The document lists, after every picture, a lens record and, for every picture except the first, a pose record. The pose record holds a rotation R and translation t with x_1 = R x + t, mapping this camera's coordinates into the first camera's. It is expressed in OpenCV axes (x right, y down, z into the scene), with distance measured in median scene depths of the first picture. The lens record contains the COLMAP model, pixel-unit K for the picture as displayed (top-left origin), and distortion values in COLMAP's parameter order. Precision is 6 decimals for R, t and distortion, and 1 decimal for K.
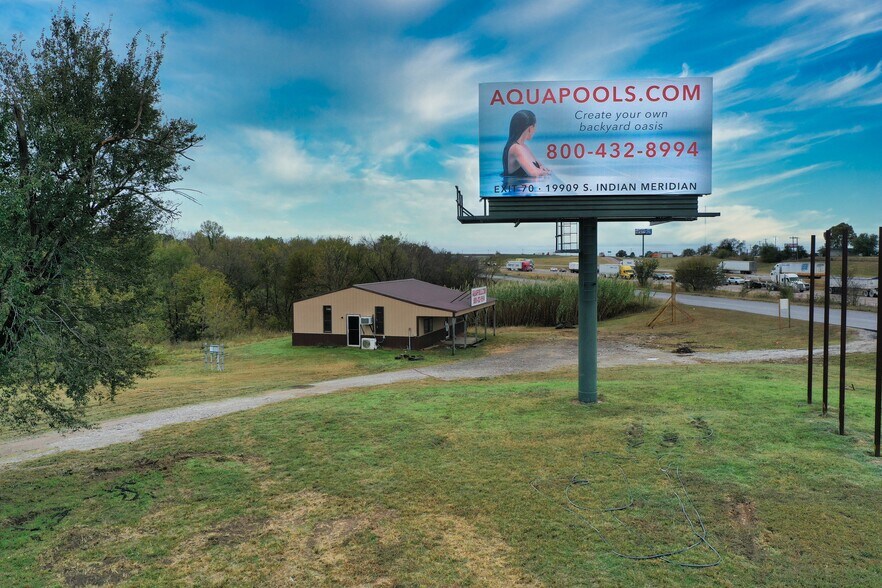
lens RADIAL K [[701.6, 0, 441.0], [0, 701.6, 294.0], [0, 0, 1]] dist [-0.002185, 0.003983]
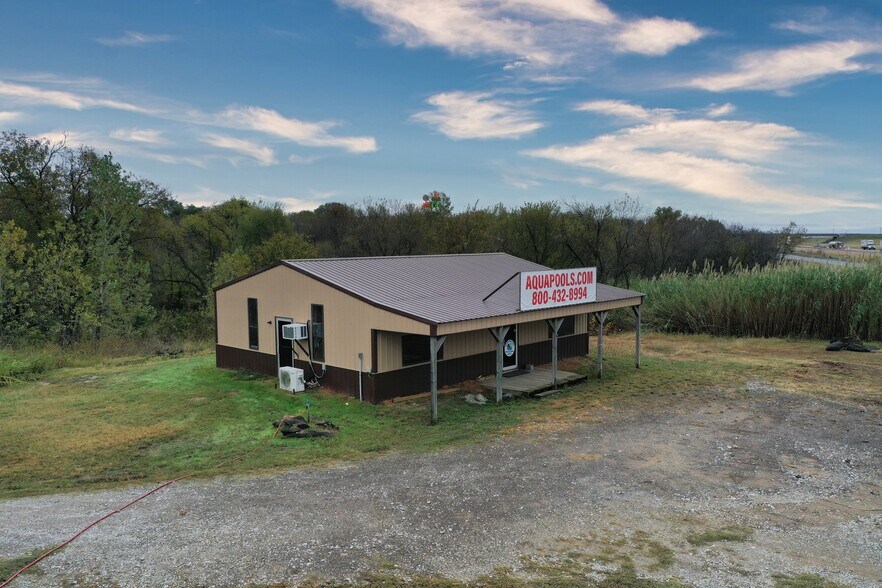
lens RADIAL K [[701.6, 0, 441.0], [0, 701.6, 294.0], [0, 0, 1]] dist [-0.002185, 0.003983]
pose [[0.901104, 0.032518, -0.432382, 0.198199], [-0.021358, 0.999302, 0.030642, -0.006270], [0.433077, -0.018377, 0.901170, 0.583410]]
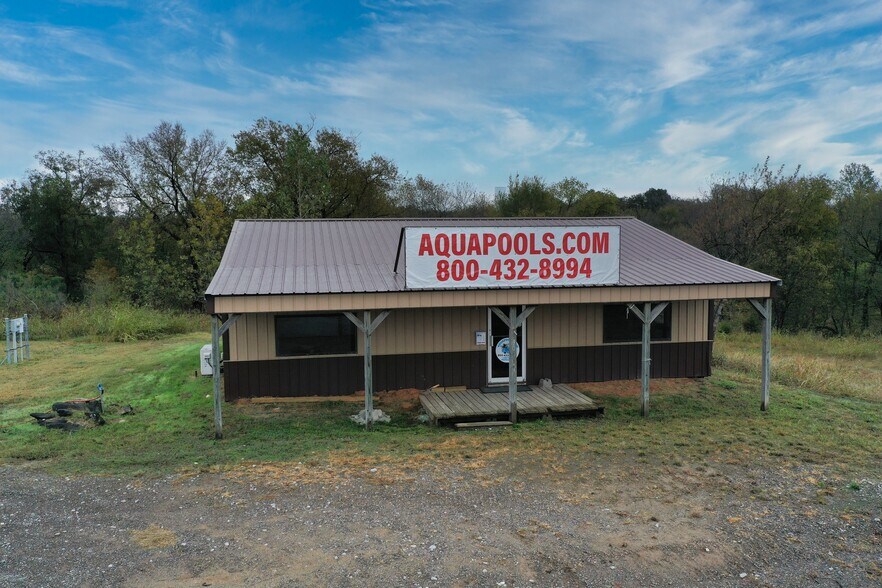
lens RADIAL K [[701.6, 0, 441.0], [0, 701.6, 294.0], [0, 0, 1]] dist [-0.002185, 0.003983]
pose [[0.472254, 0.072028, -0.878515, 0.313918], [-0.041075, 0.997371, 0.059692, 0.002113], [0.880505, 0.007895, 0.473971, 0.898094]]
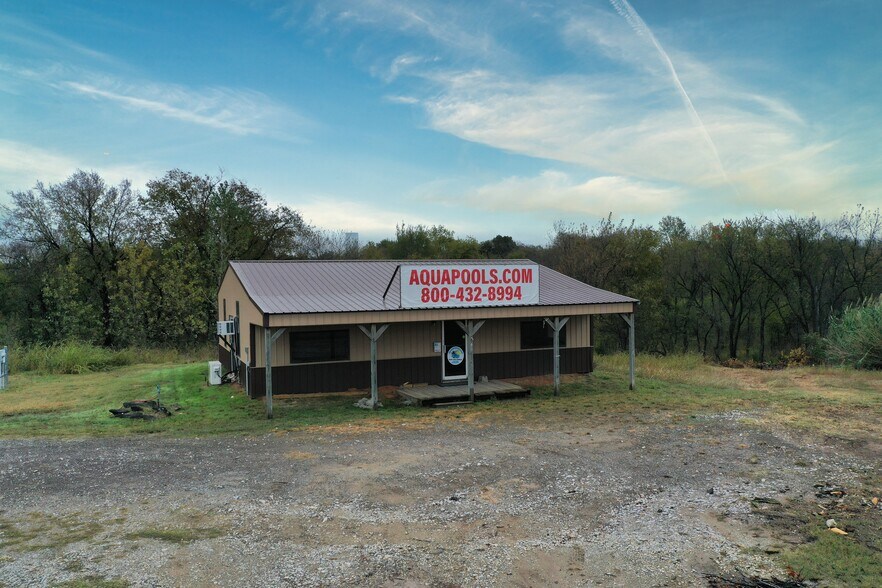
lens RADIAL K [[701.6, 0, 441.0], [0, 701.6, 294.0], [0, 0, 1]] dist [-0.002185, 0.003983]
pose [[0.649522, 0.010099, -0.760276, 0.383943], [-0.029444, 0.999496, -0.011878, 0.014129], [0.759772, 0.030101, 0.649492, 0.767970]]
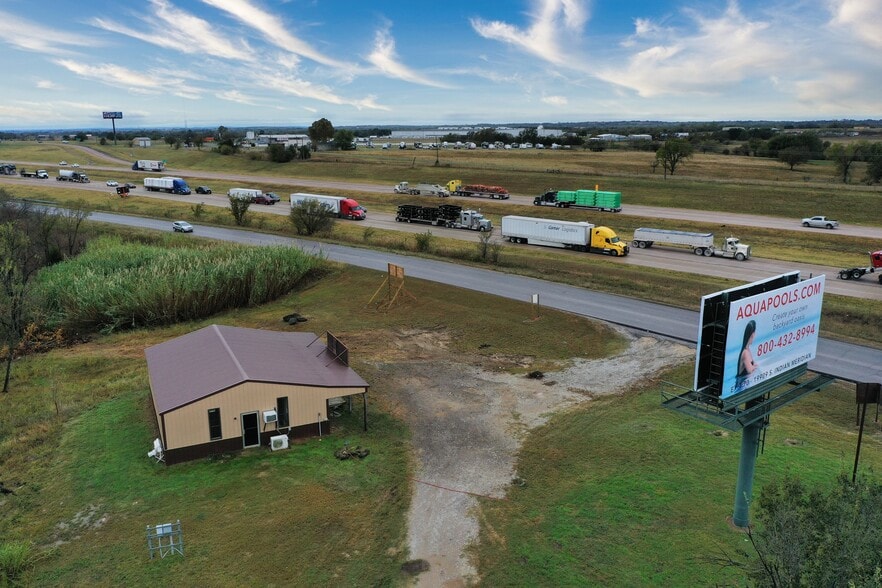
lens RADIAL K [[701.6, 0, 441.0], [0, 701.6, 294.0], [0, 0, 1]] dist [-0.002185, 0.003983]
pose [[0.733508, -0.157714, 0.661129, -0.488170], [0.036746, 0.980485, 0.193128, -0.263021], [-0.678687, -0.117367, 0.724989, 0.246160]]
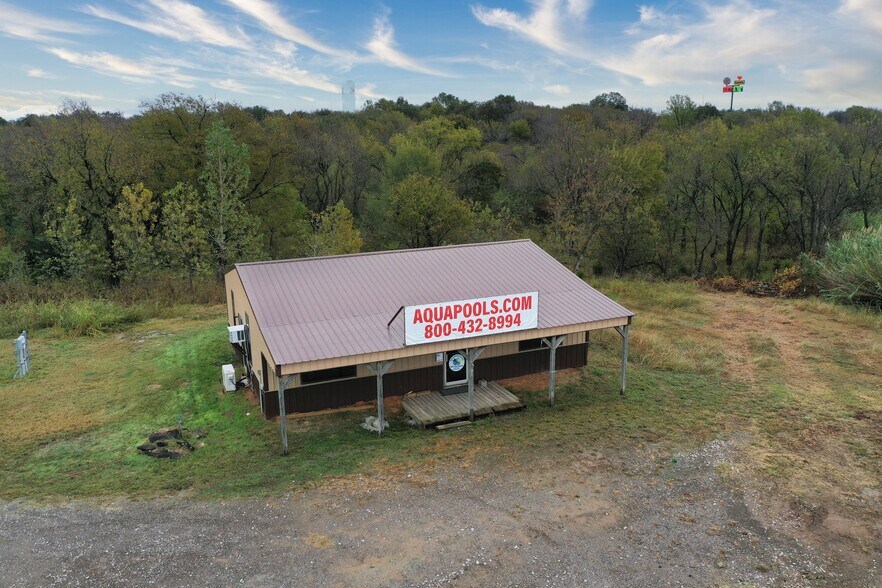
lens RADIAL K [[701.6, 0, 441.0], [0, 701.6, 294.0], [0, 0, 1]] dist [-0.002185, 0.003983]
pose [[0.650045, 0.175309, -0.739397, 0.383485], [-0.033936, 0.978751, 0.202223, -0.105144], [0.759137, -0.106362, 0.642182, 0.760445]]
